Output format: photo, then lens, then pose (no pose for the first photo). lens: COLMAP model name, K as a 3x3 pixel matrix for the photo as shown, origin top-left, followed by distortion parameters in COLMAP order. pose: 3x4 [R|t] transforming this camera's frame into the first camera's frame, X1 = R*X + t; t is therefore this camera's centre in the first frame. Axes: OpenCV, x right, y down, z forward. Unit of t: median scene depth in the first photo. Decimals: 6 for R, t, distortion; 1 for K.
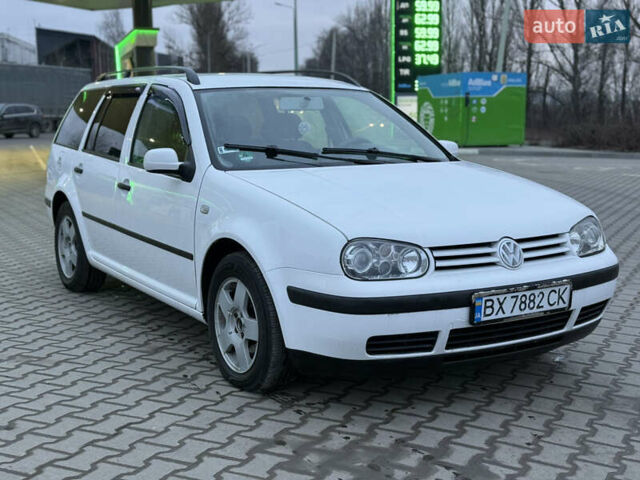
lens RADIAL K [[842.6, 0, 320.0], [0, 842.6, 240.0], [0, 0, 1]] dist [0.111527, -0.062803]
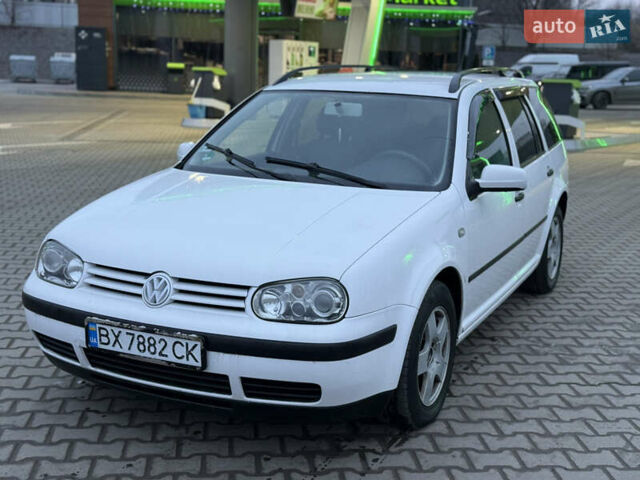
lens RADIAL K [[842.6, 0, 320.0], [0, 842.6, 240.0], [0, 0, 1]] dist [0.111527, -0.062803]
pose [[0.581242, 0.175451, -0.794591, 0.884839], [-0.168025, 0.981313, 0.093770, -0.130233], [0.796194, 0.079009, 0.599860, 0.485053]]
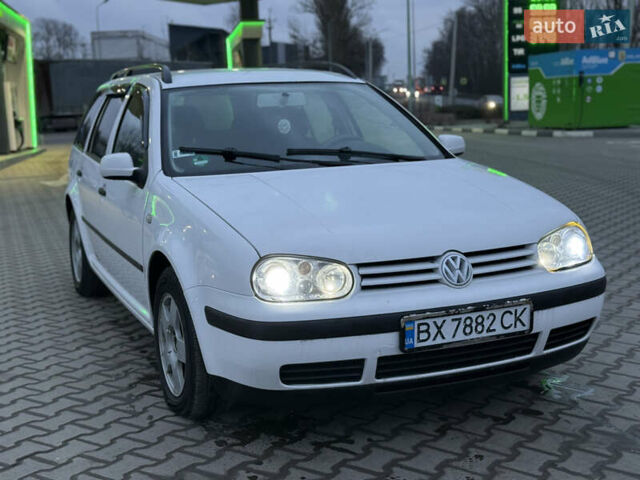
lens RADIAL K [[842.6, 0, 320.0], [0, 842.6, 240.0], [0, 0, 1]] dist [0.111527, -0.062803]
pose [[0.988470, -0.005359, -0.151322, 0.182178], [0.007871, 0.999841, 0.016003, -0.024768], [0.151212, -0.017010, 0.988355, 0.094870]]
